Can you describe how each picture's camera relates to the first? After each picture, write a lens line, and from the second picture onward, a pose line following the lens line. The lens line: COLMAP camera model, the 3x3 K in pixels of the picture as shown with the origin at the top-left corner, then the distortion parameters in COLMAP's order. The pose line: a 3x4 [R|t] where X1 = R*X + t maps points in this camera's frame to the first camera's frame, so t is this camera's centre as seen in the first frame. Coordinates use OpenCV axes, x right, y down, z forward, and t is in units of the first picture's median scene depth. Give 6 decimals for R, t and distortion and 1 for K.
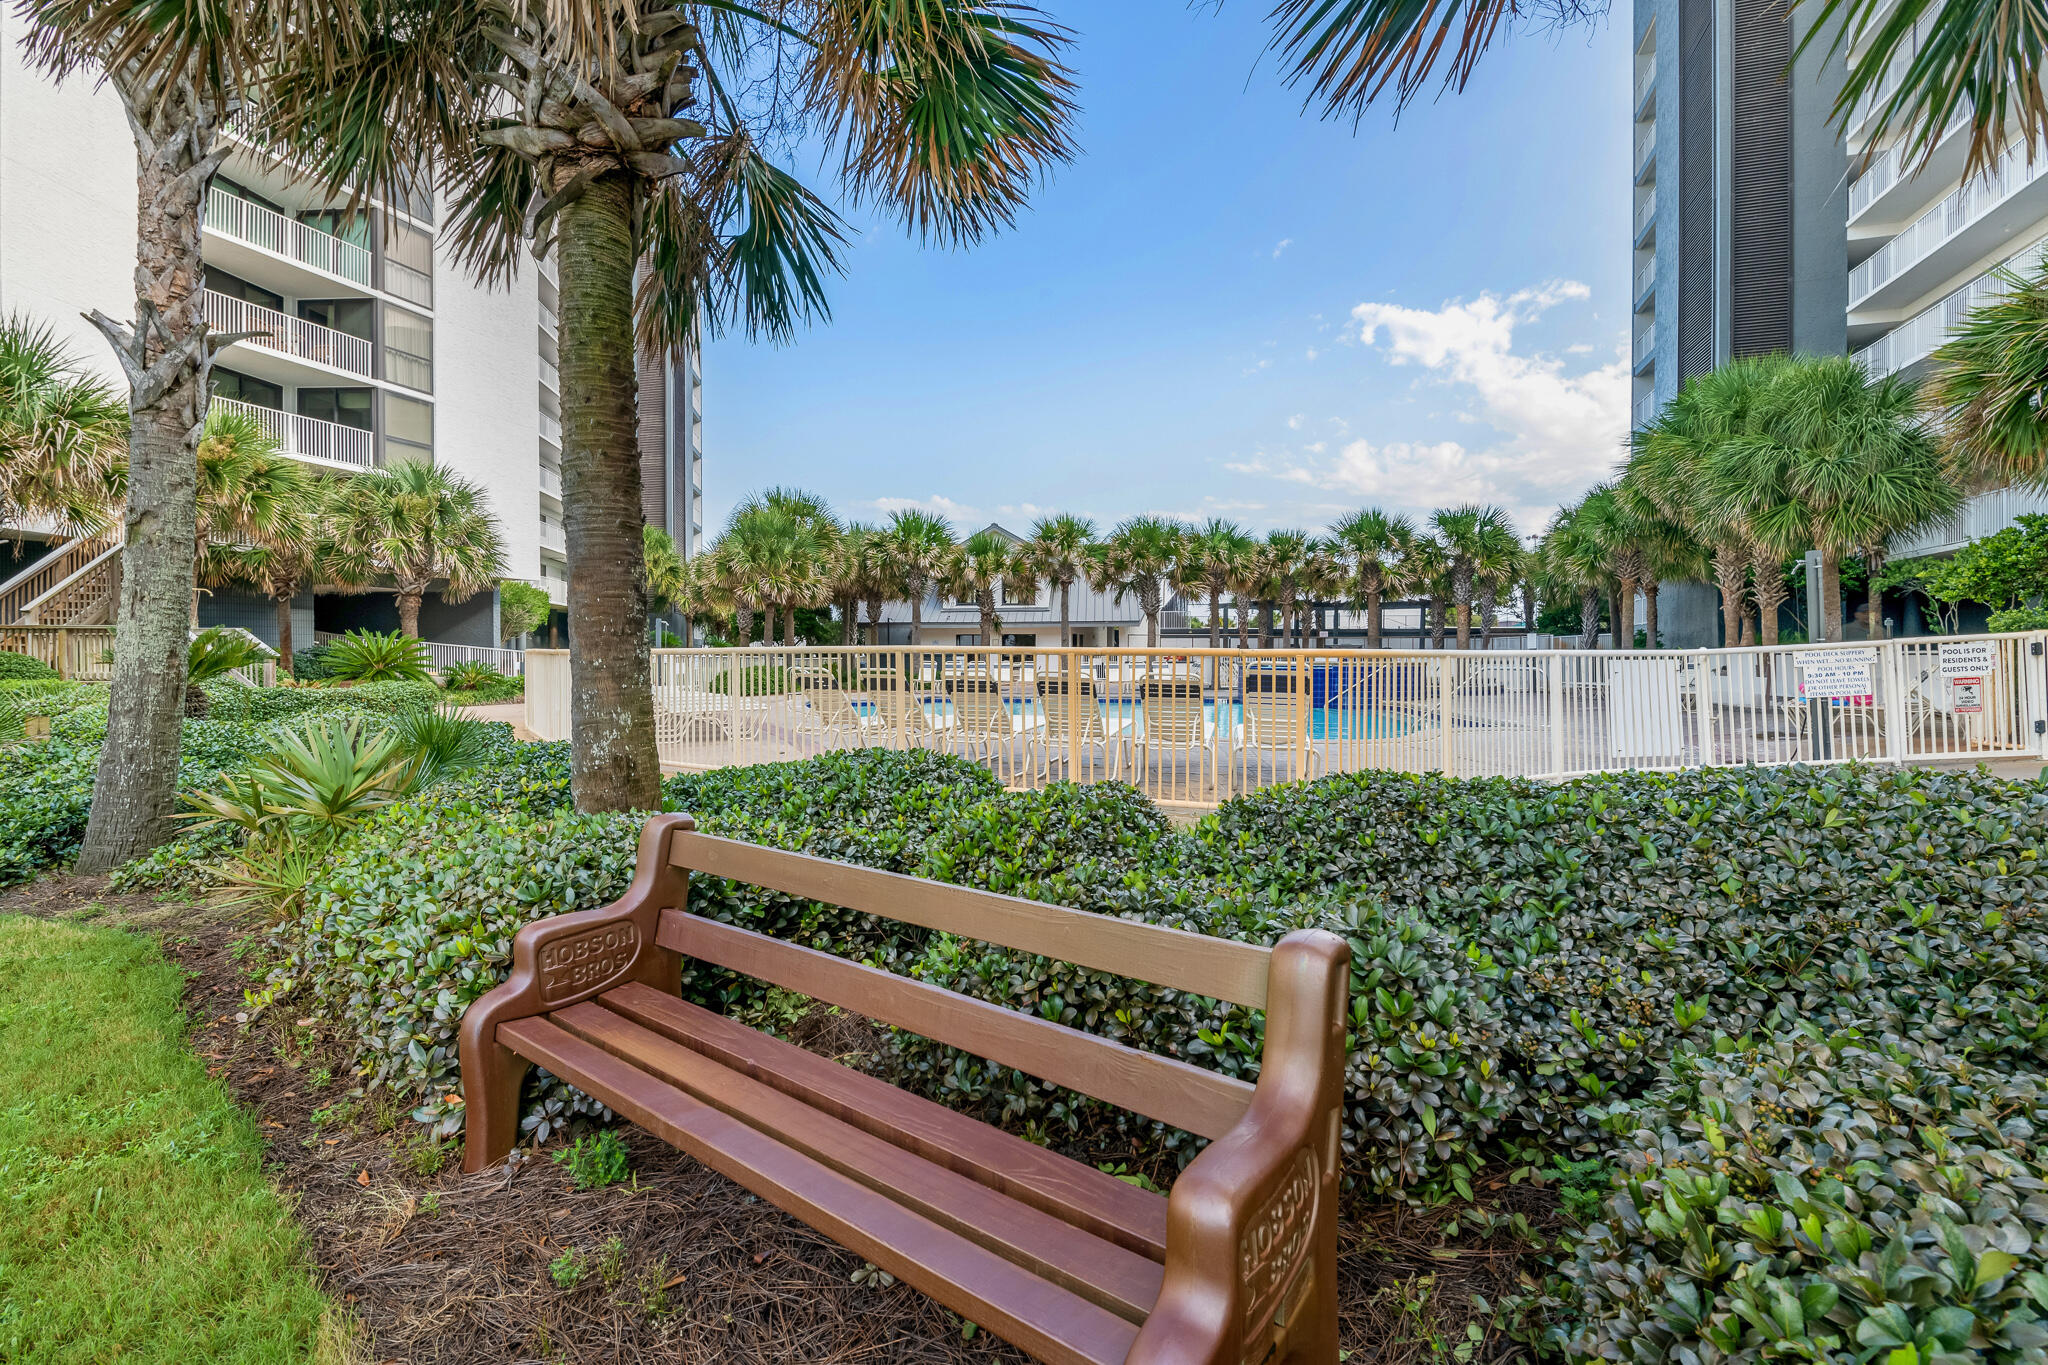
lens RADIAL K [[870.6, 0, 1029.7], [0, 870.6, 675.6], [0, 0, 1]] dist [-0.016060, -0.000645]
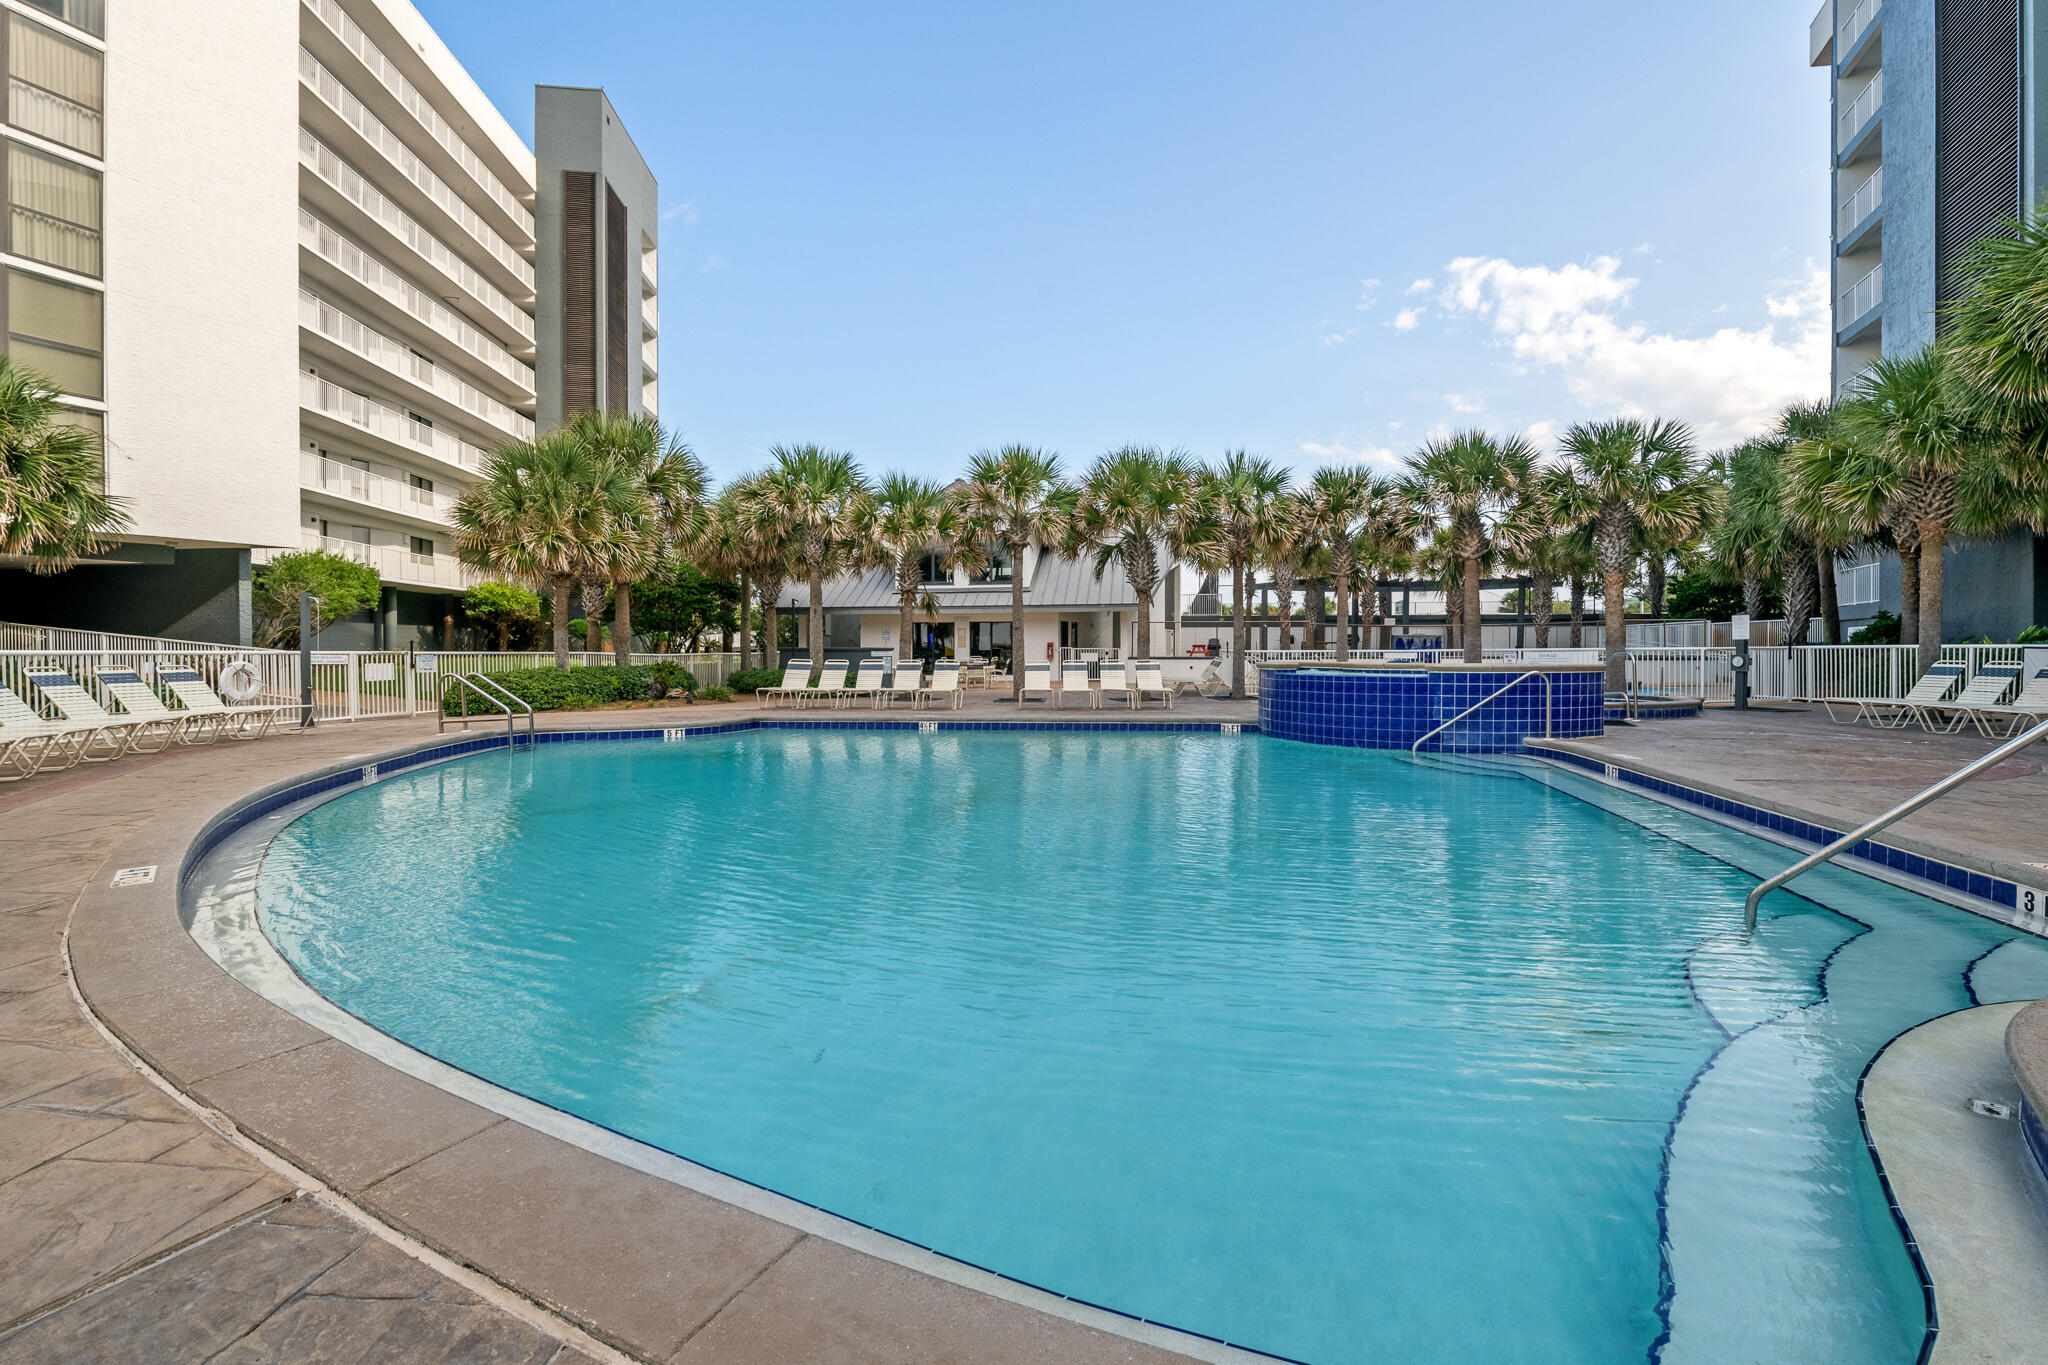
lens RADIAL K [[891.7, 0, 1027.9], [0, 891.7, 662.8], [0, 0, 1]] dist [-0.003536, -0.006588]
pose [[0.998670, 0.000123, -0.051557, 0.085694], [-0.000447, 0.999980, -0.006274, -0.008337], [0.051555, 0.006288, 0.998650, 0.290328]]
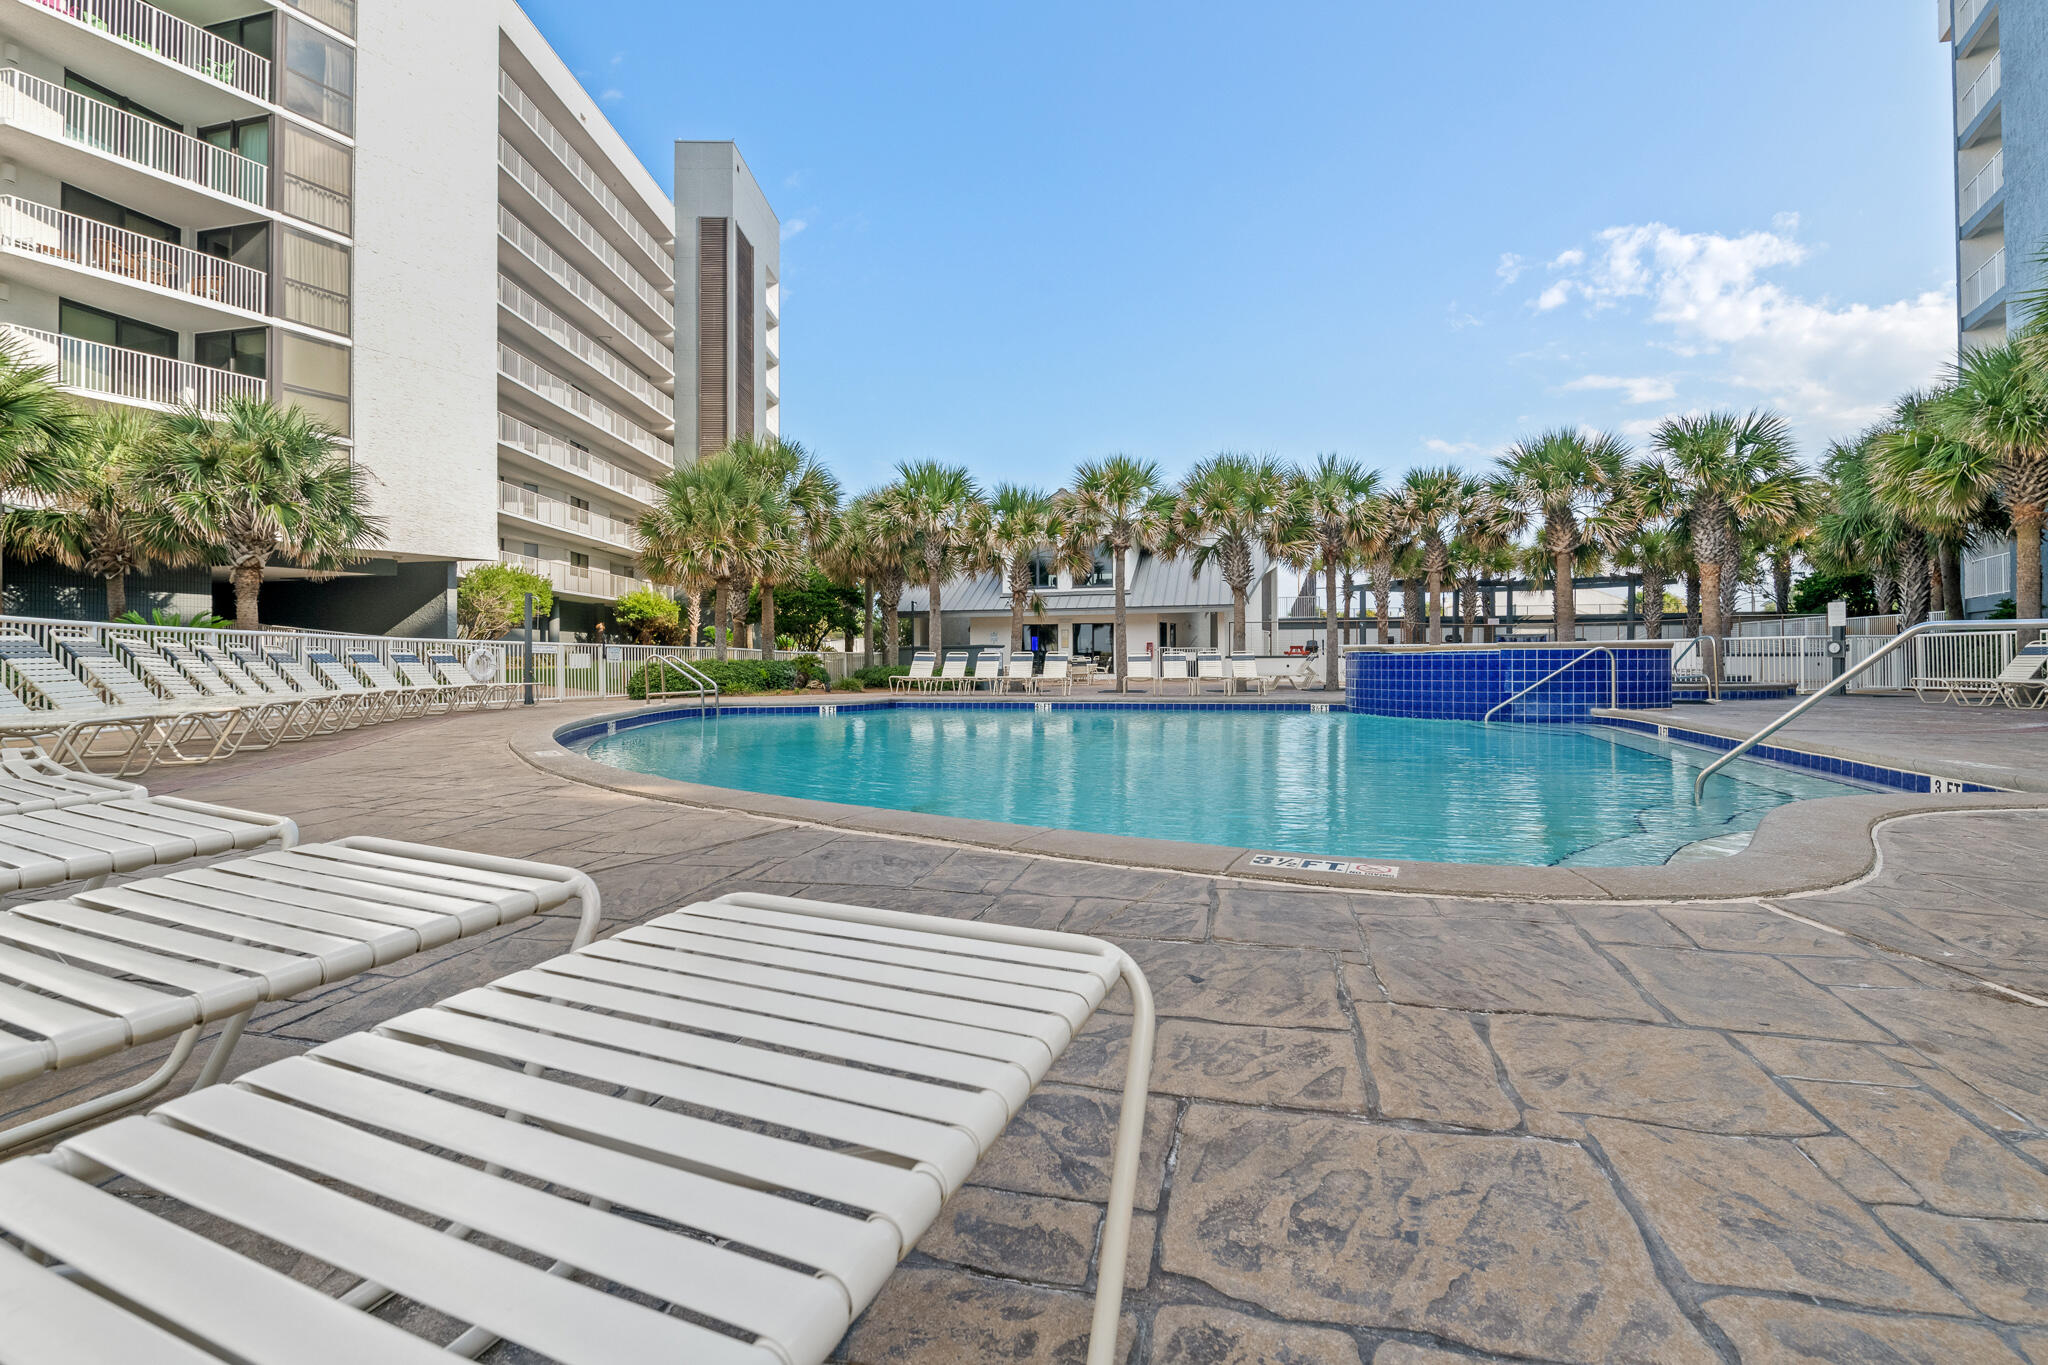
lens RADIAL K [[891.7, 0, 1027.9], [0, 891.7, 662.8], [0, 0, 1]] dist [-0.003536, -0.006588]
pose [[0.987389, -0.003862, -0.158263, 0.083714], [0.000953, 0.999829, -0.018449, 0.006864], [0.158307, 0.018066, 0.987225, 0.230434]]
